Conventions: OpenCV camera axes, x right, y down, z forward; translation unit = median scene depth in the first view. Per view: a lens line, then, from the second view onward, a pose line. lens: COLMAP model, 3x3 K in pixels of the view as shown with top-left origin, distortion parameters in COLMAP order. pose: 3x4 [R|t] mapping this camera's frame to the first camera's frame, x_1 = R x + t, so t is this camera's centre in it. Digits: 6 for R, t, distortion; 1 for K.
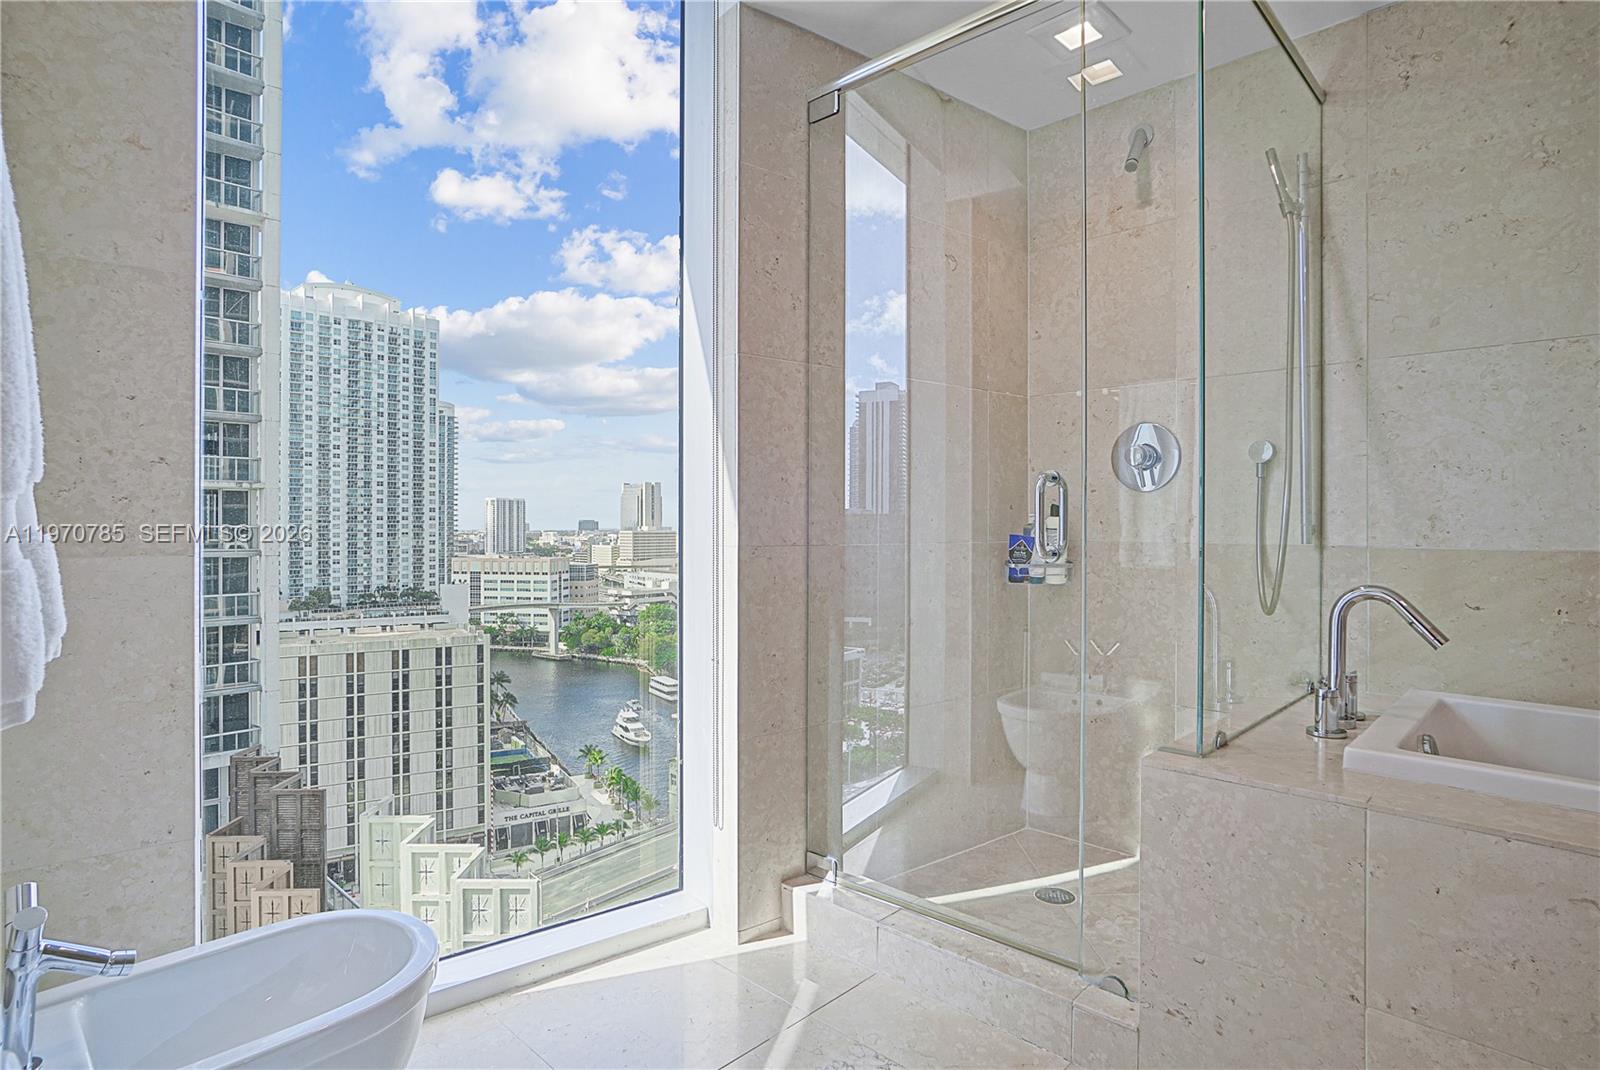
lens RADIAL K [[845.5, 0, 800.0], [0, 845.5, 535.0], [0, 0, 1]] dist [0.001060, 0.000714]
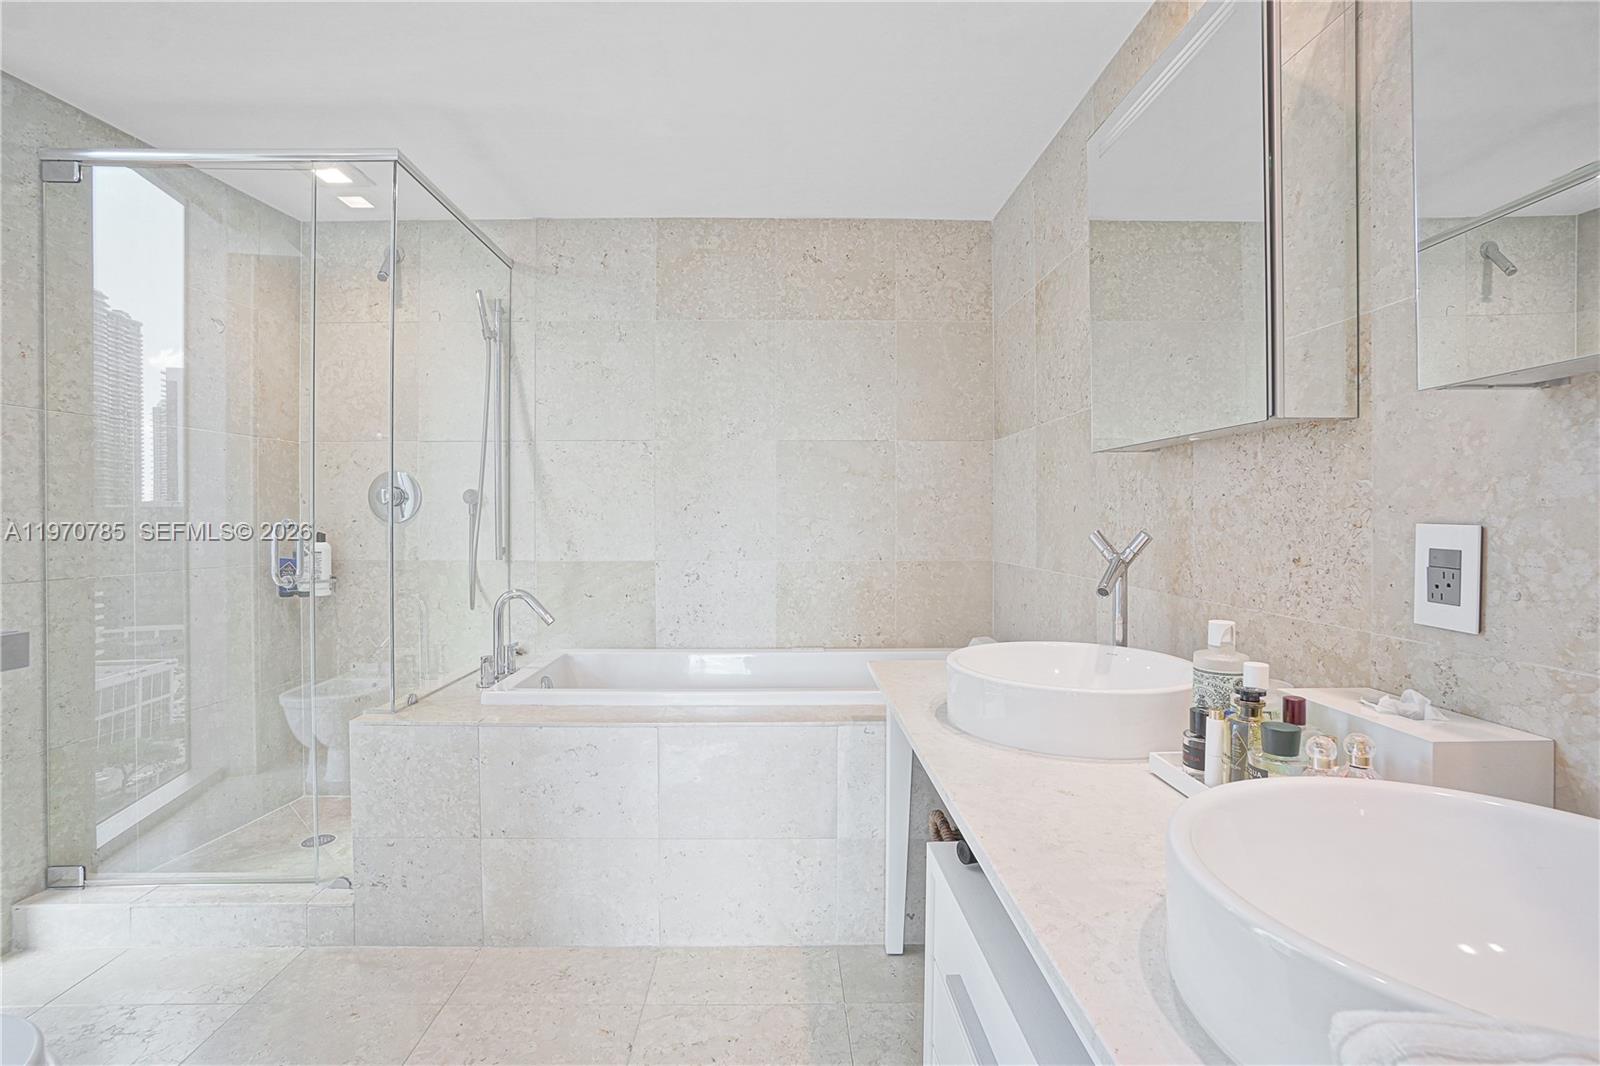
lens RADIAL K [[753.8, 0, 783.6], [0, 753.8, 526.0], [0, 0, 1]] dist [-0.051349, 0.023550]
pose [[0.718506, -0.009745, 0.695453, 0.036562], [0.011491, 0.999932, 0.002140, -0.047236], [-0.695426, 0.006454, 0.718569, -0.310977]]
